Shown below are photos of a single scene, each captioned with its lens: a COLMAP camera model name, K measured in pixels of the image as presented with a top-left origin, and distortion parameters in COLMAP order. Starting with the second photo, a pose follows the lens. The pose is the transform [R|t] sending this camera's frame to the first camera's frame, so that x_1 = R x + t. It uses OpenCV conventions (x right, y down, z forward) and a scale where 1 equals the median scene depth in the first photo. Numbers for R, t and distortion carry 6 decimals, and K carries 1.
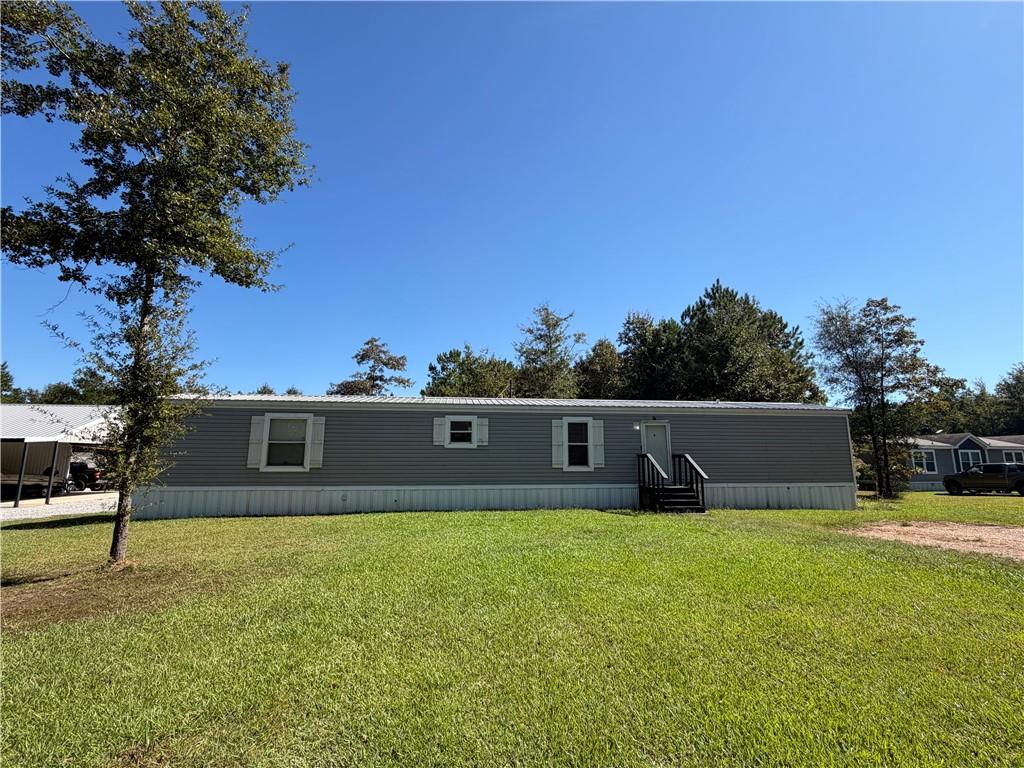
lens RADIAL K [[447.0, 0, 512.0], [0, 447.0, 384.0], [0, 0, 1]] dist [0.000351, 0.000249]
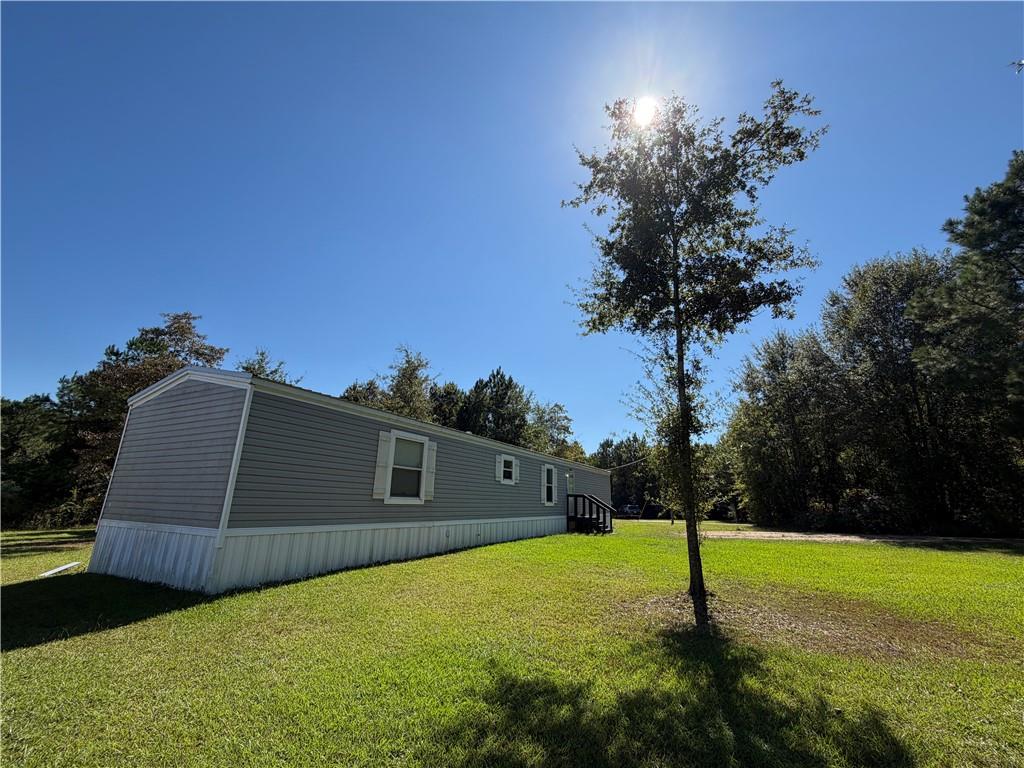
lens RADIAL K [[405.0, 0, 510.4], [0, 405.0, 385.0], [0, 0, 1]] dist [-0.000865, -0.000014]
pose [[0.591858, 0.236850, 0.770459, -0.909768], [-0.162200, 0.971297, -0.173990, 0.072122], [-0.789554, -0.021991, 0.613287, 0.350044]]
